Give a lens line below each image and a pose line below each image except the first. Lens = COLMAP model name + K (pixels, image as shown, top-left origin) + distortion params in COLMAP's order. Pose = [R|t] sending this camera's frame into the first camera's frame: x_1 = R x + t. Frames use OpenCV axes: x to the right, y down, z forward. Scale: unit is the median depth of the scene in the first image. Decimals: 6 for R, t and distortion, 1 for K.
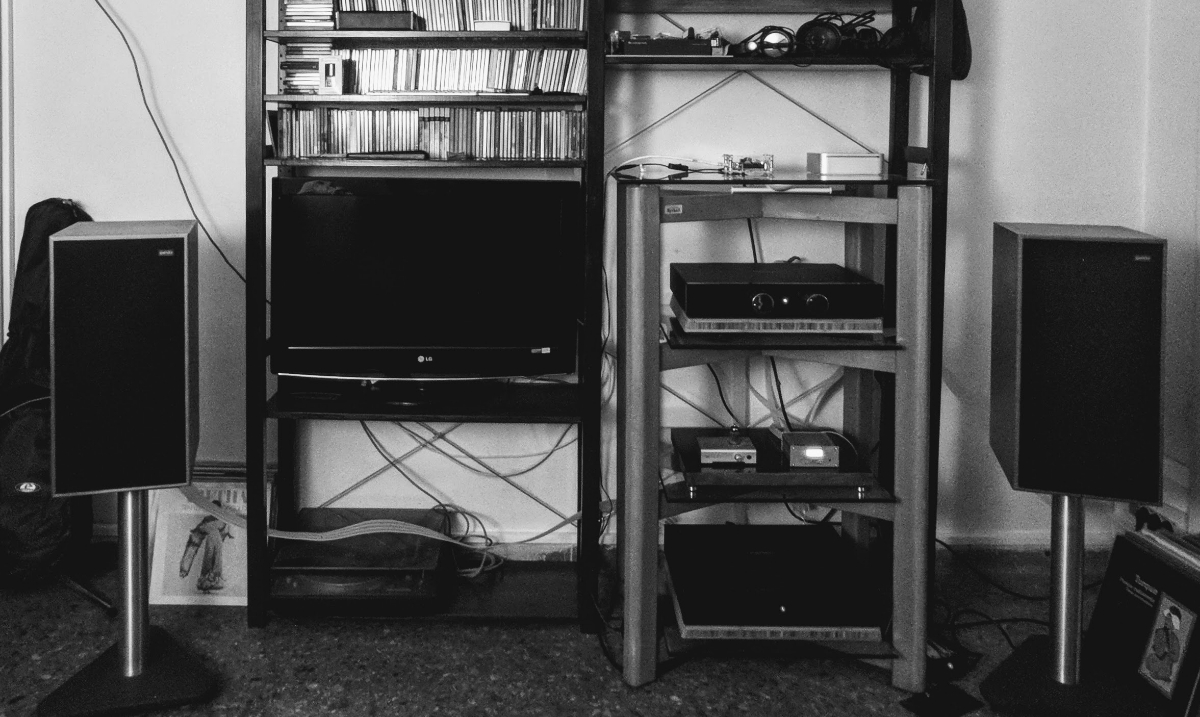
lens RADIAL K [[578.4, 0, 600.0], [0, 578.4, 352.9], [0, 0, 1]] dist [0.002022, -0.000164]
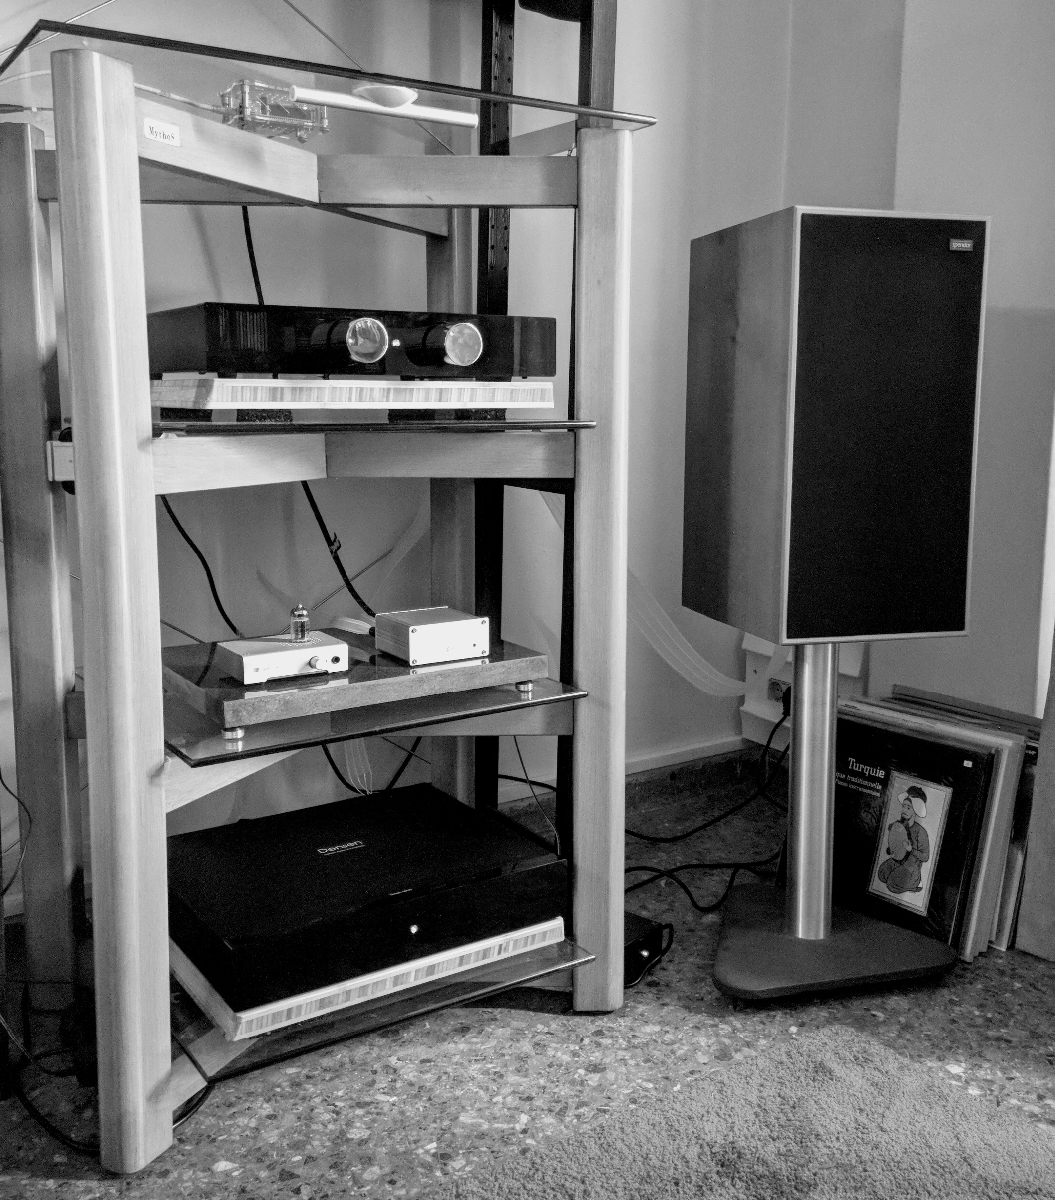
lens RADIAL K [[1214.3, 0, 526.8], [0, 1214.3, 599.5], [0, 0, 1]] dist [0.141590, 0.000000]
pose [[0.836795, -0.104595, 0.537433, -0.175906], [0.042669, 0.991056, 0.126443, -0.000166], [-0.545851, -0.082876, 0.833773, 0.017760]]
